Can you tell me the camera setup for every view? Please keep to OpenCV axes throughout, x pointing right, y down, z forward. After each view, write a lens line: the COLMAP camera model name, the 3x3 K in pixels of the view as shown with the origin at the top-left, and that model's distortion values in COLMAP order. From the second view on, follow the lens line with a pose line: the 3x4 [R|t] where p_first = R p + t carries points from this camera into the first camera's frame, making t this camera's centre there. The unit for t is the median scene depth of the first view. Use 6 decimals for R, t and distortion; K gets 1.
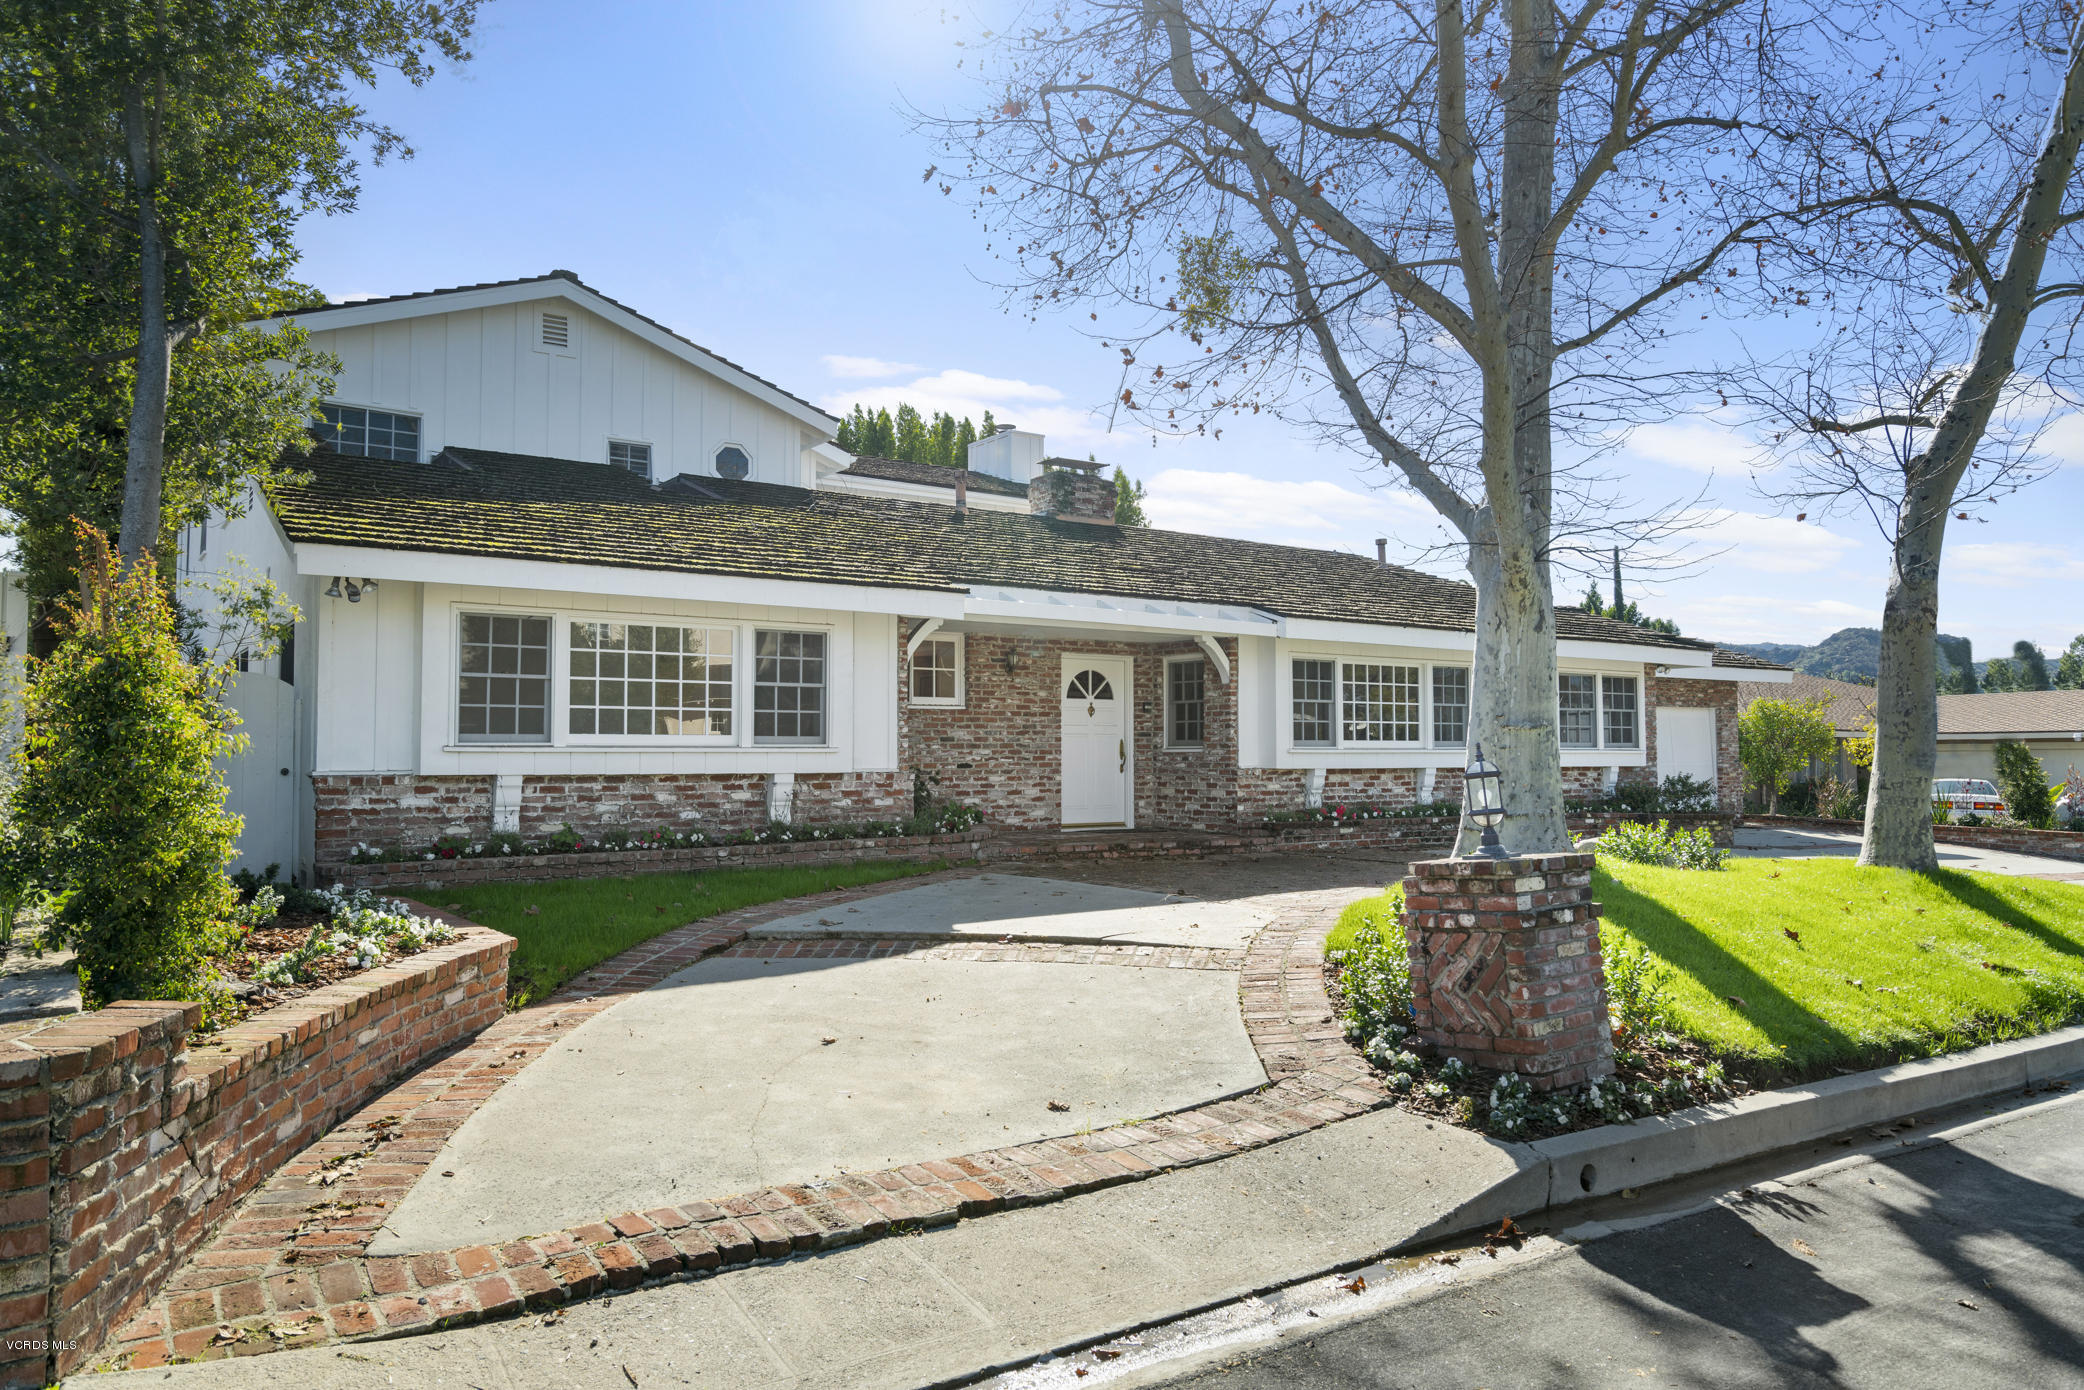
lens RADIAL K [[1426.2, 0, 1042.0], [0, 1426.2, 695.0], [0, 0, 1]] dist [0.000585, -0.000362]
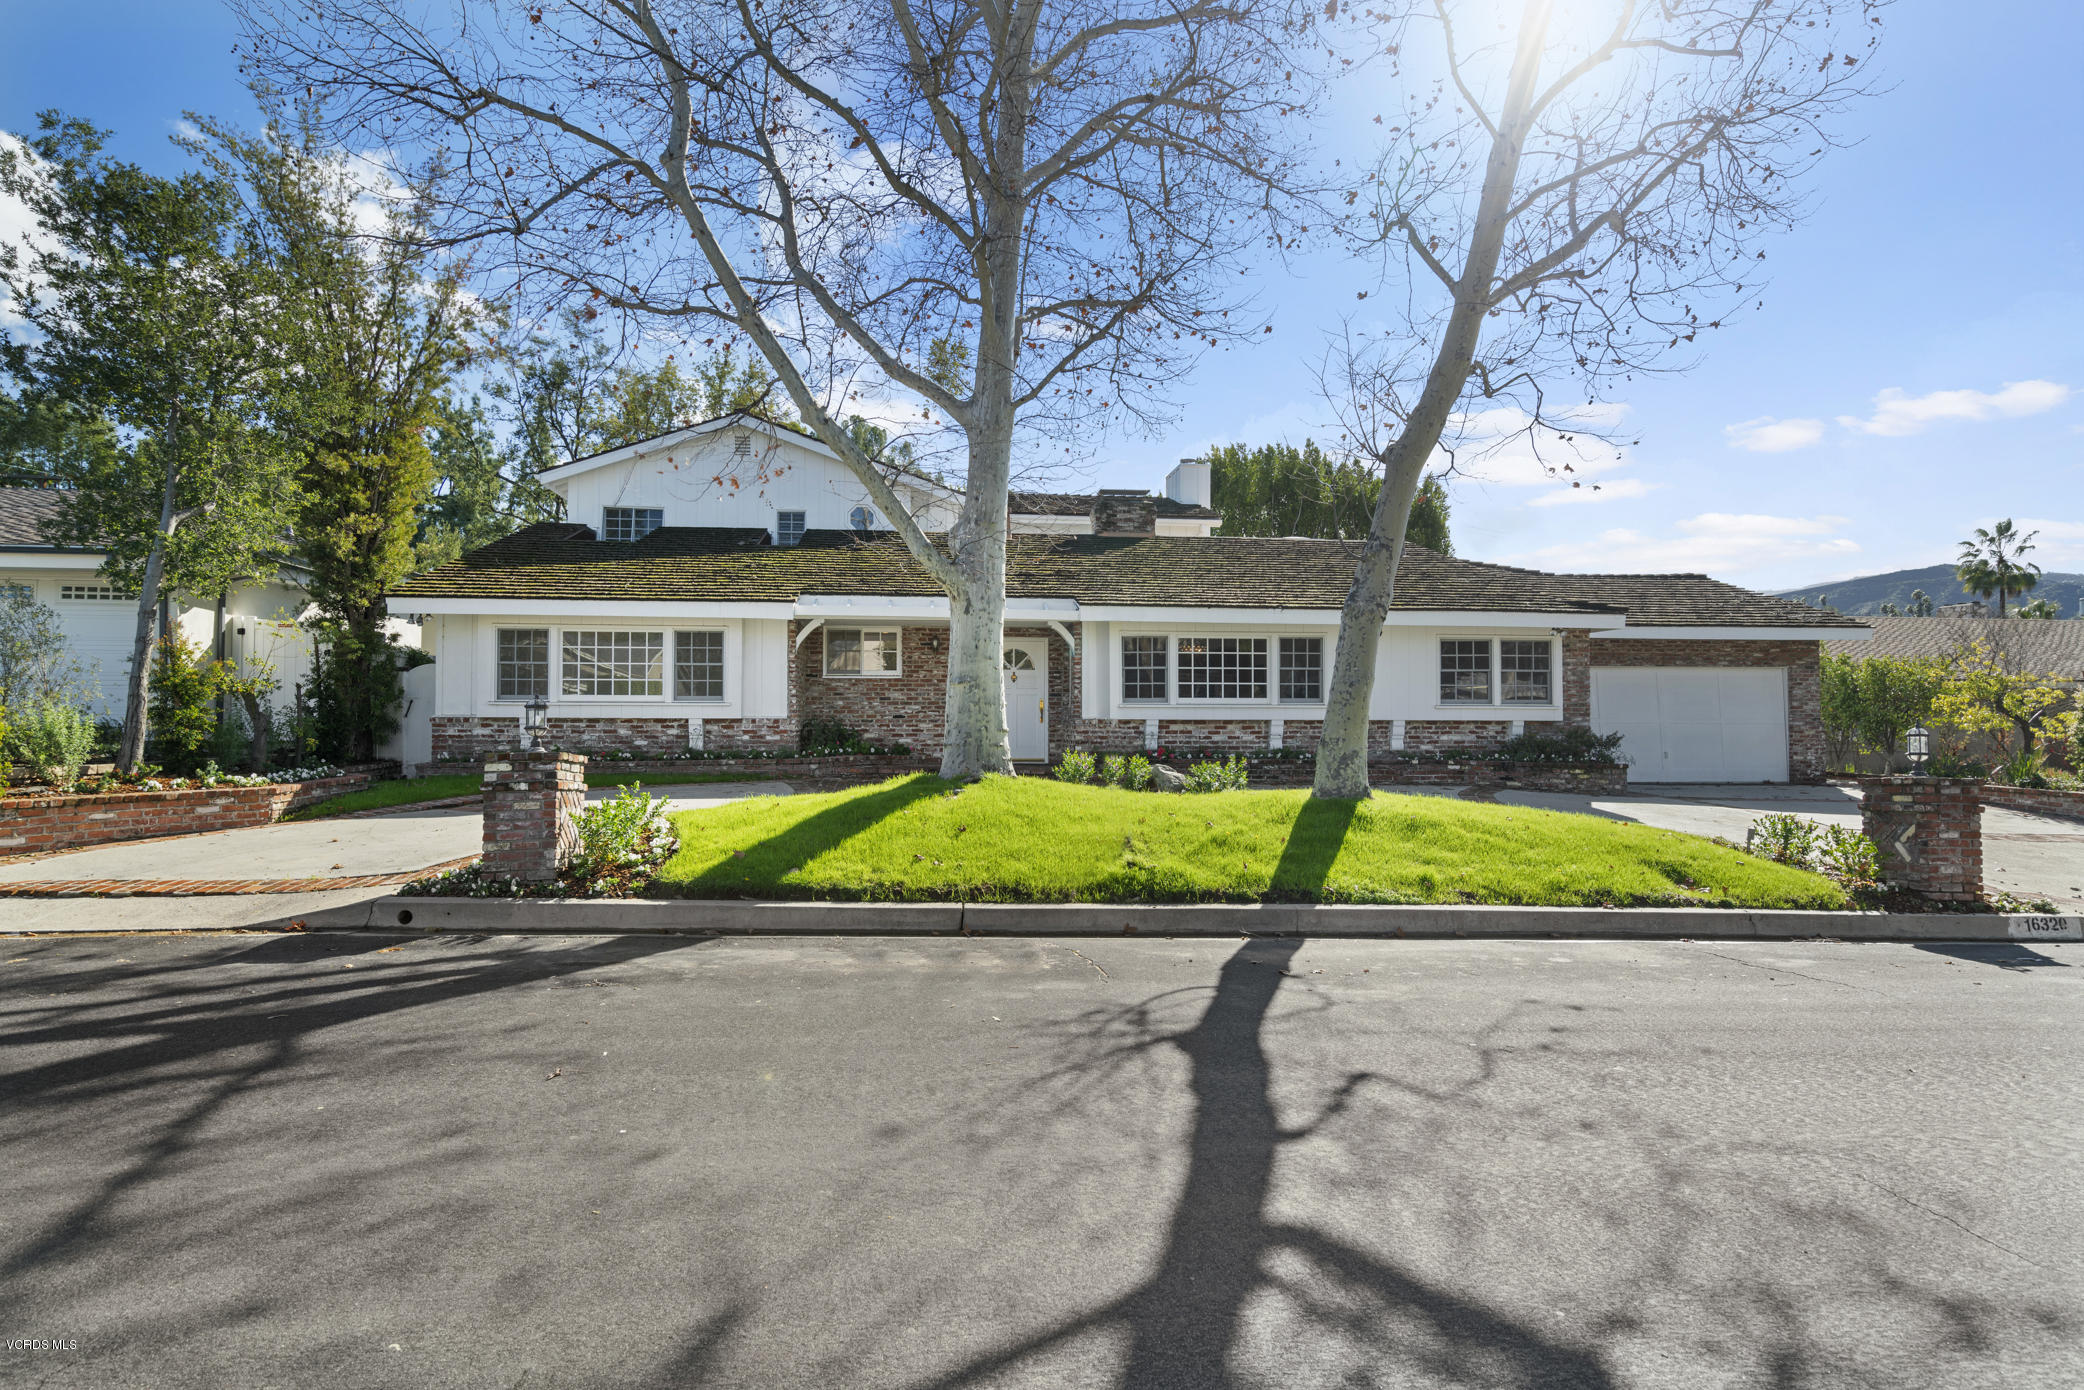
lens RADIAL K [[1139.3, 0, 1042.0], [0, 1139.3, 734.0], [0, 0, 1]] dist [-0.000103, 0.000253]
pose [[0.871805, 0.006715, -0.489808, 0.618127], [0.017921, 0.998800, 0.045589, 0.015544], [0.489526, -0.048523, 0.870638, 0.042694]]
